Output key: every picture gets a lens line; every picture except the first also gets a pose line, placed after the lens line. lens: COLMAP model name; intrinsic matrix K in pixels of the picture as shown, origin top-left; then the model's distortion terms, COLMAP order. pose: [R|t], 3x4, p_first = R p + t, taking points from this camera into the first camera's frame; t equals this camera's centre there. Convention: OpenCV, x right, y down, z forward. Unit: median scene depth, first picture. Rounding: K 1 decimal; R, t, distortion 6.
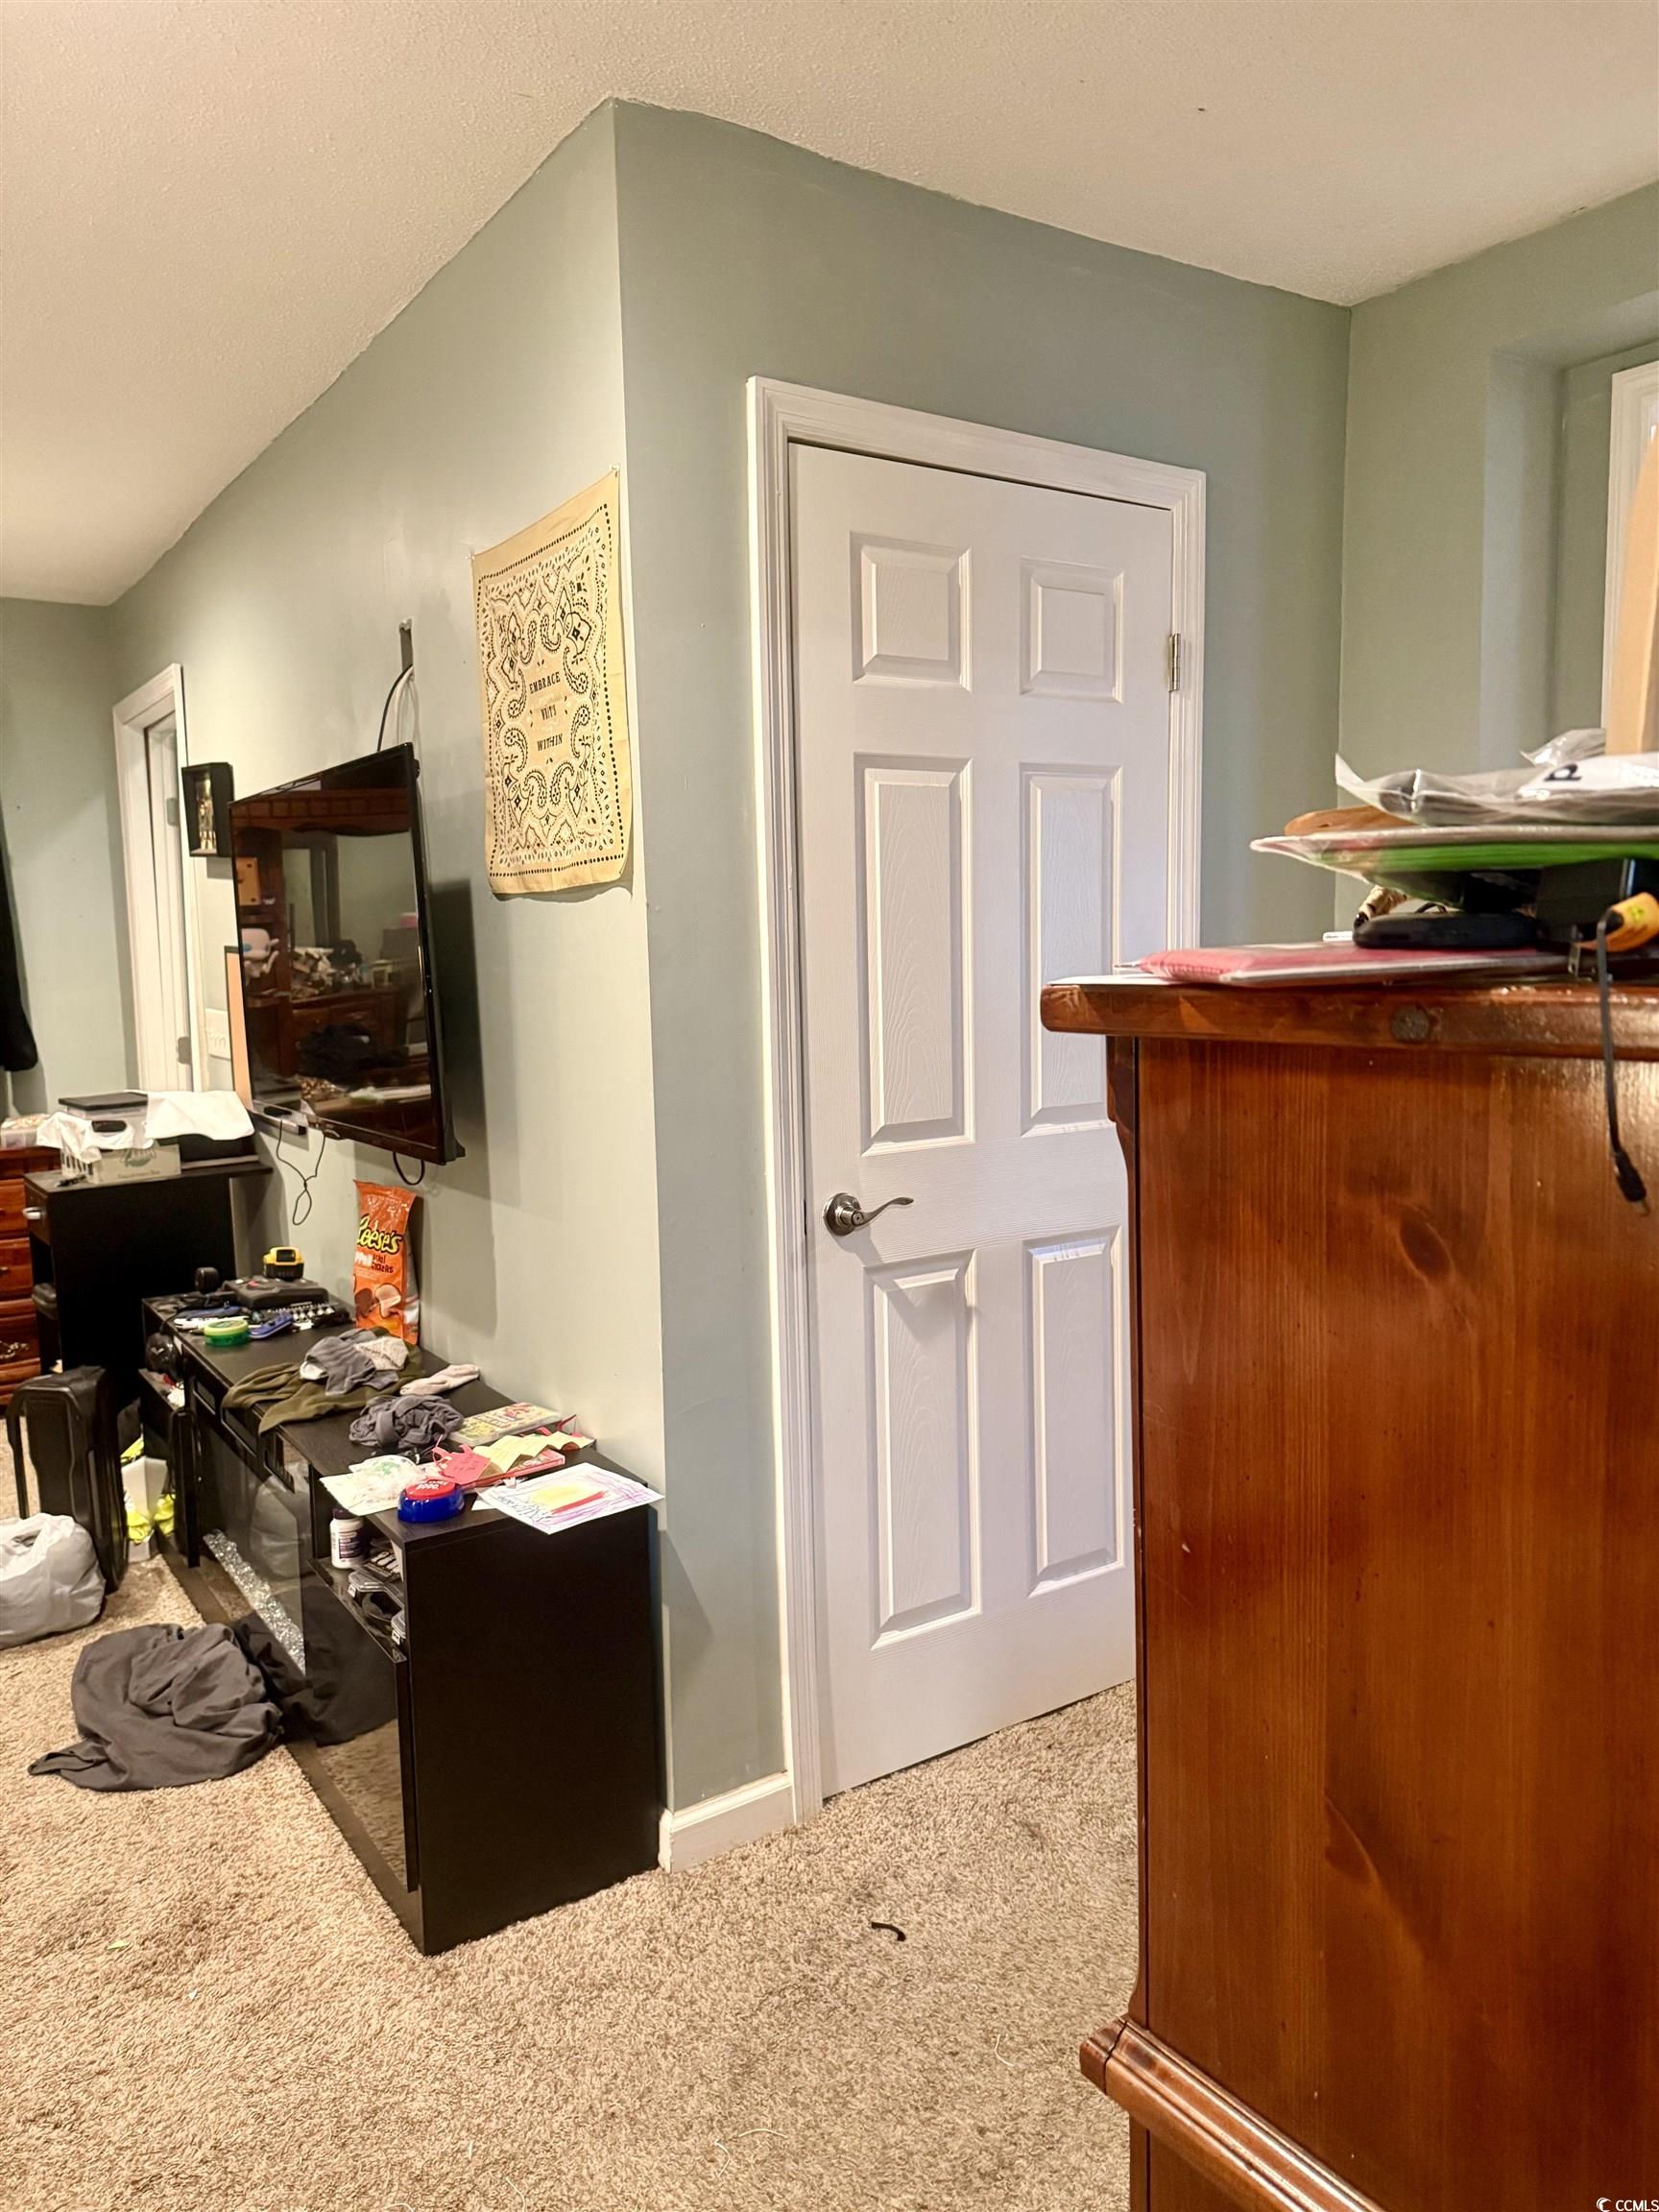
lens RADIAL K [[1585.1, 0, 823.1], [0, 1585.1, 1099.9], [0, 0, 1]] dist [0.006448, -0.009912]
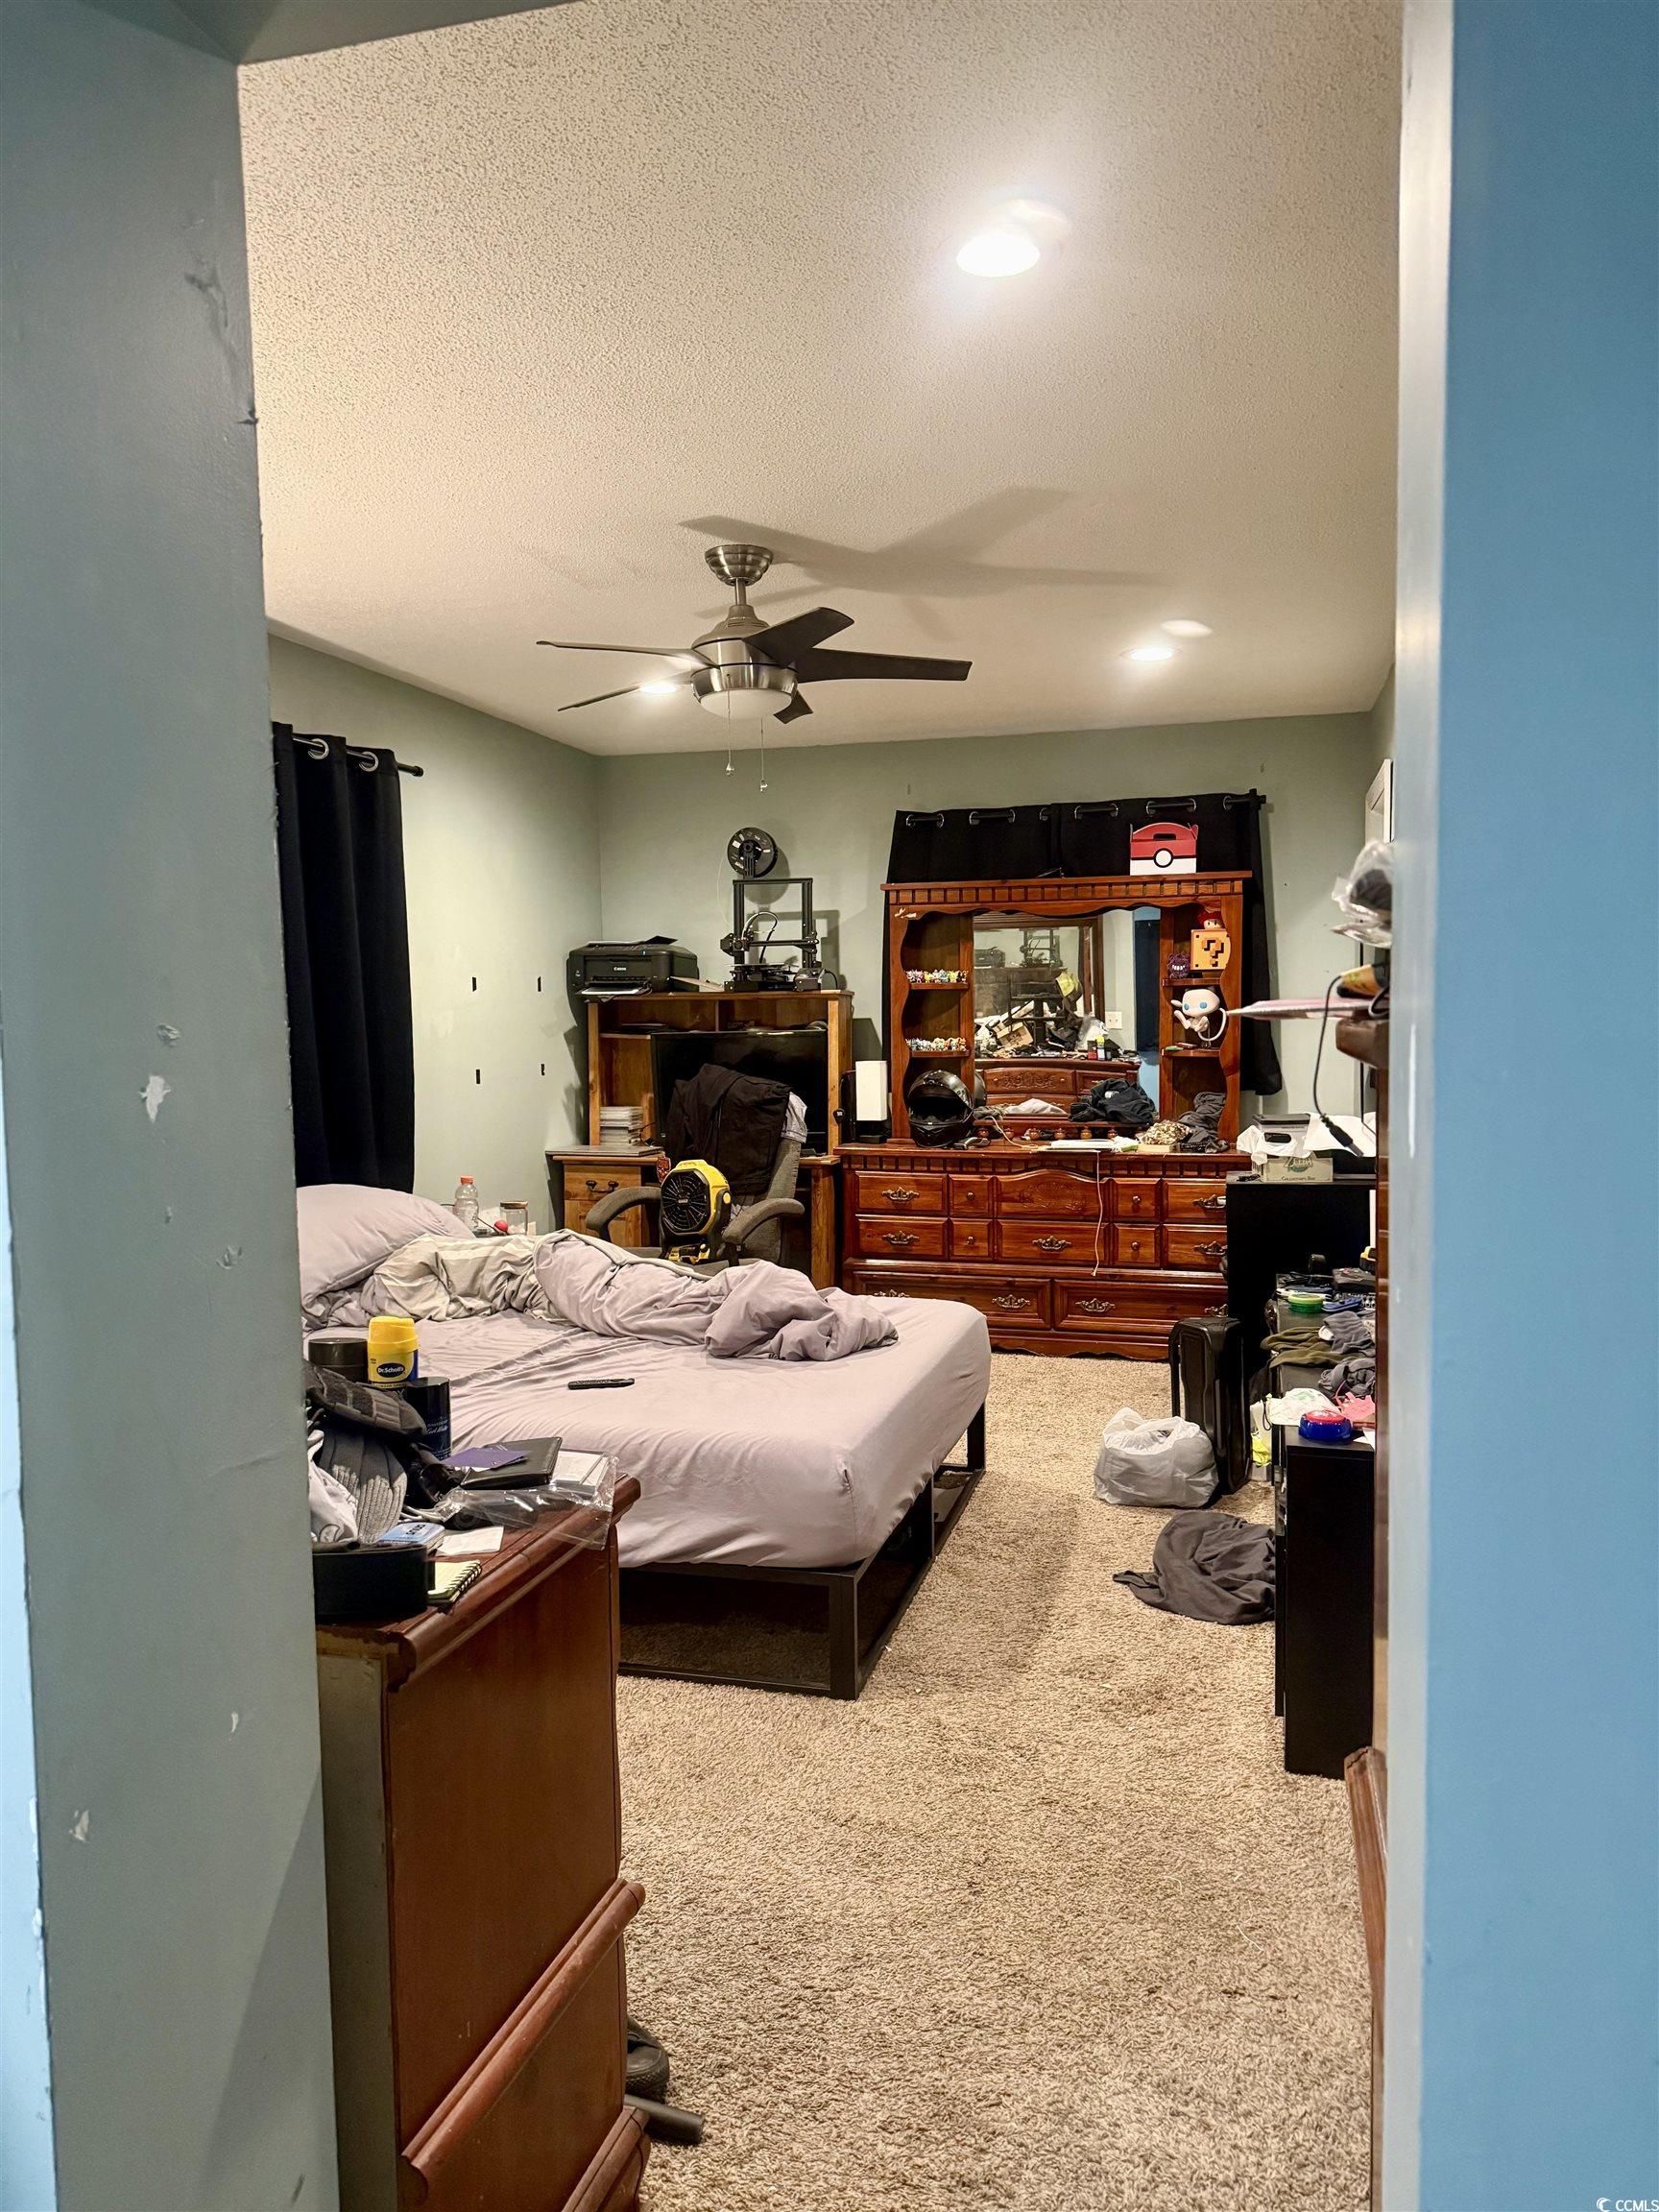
lens RADIAL K [[1507.0, 0, 830.9], [0, 1507.0, 1114.1], [0, 0, 1]] dist [0.096019, -0.123514]
pose [[0.667920, 0.071233, -0.740817, 0.290839], [-0.084928, 0.996202, 0.019218, 0.006936], [0.739372, 0.050081, 0.671432, -0.109949]]
